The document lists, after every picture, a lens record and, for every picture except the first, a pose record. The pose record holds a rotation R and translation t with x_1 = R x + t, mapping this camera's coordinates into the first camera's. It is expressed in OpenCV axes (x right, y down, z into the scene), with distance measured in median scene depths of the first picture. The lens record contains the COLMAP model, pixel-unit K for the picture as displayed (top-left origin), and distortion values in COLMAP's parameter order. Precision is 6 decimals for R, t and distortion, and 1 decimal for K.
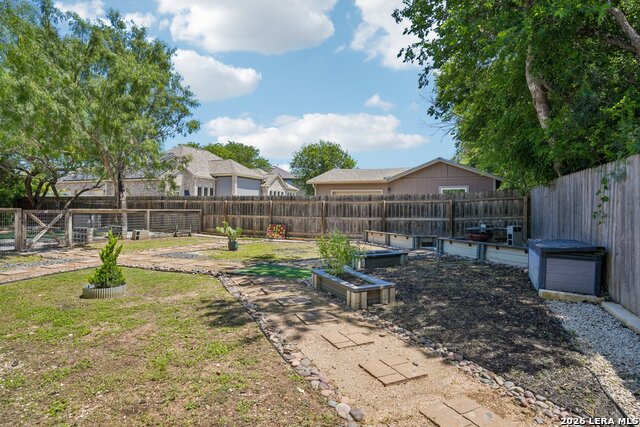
lens RADIAL K [[364.6, 0, 319.6], [0, 364.6, 213.6], [0, 0, 1]] dist [-0.008266, -0.001134]
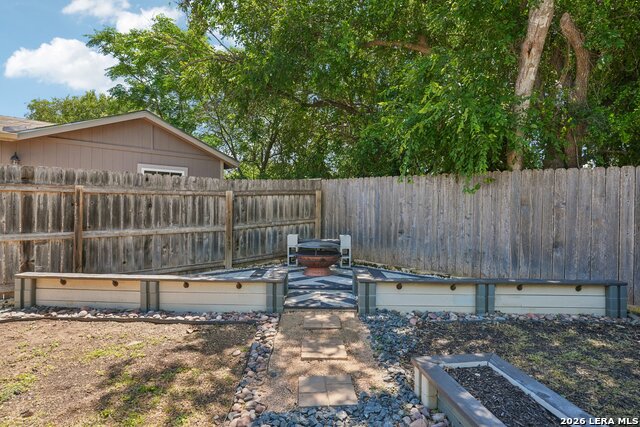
lens RADIAL K [[360.9, 0, 319.9], [0, 360.9, 211.0], [0, 0, 1]] dist [-0.001515, -0.000011]
pose [[0.356988, -0.011972, 0.934032, -0.081638], [-0.008134, 0.999840, 0.015924, -0.017716], [-0.934073, -0.013282, 0.356834, 0.655090]]
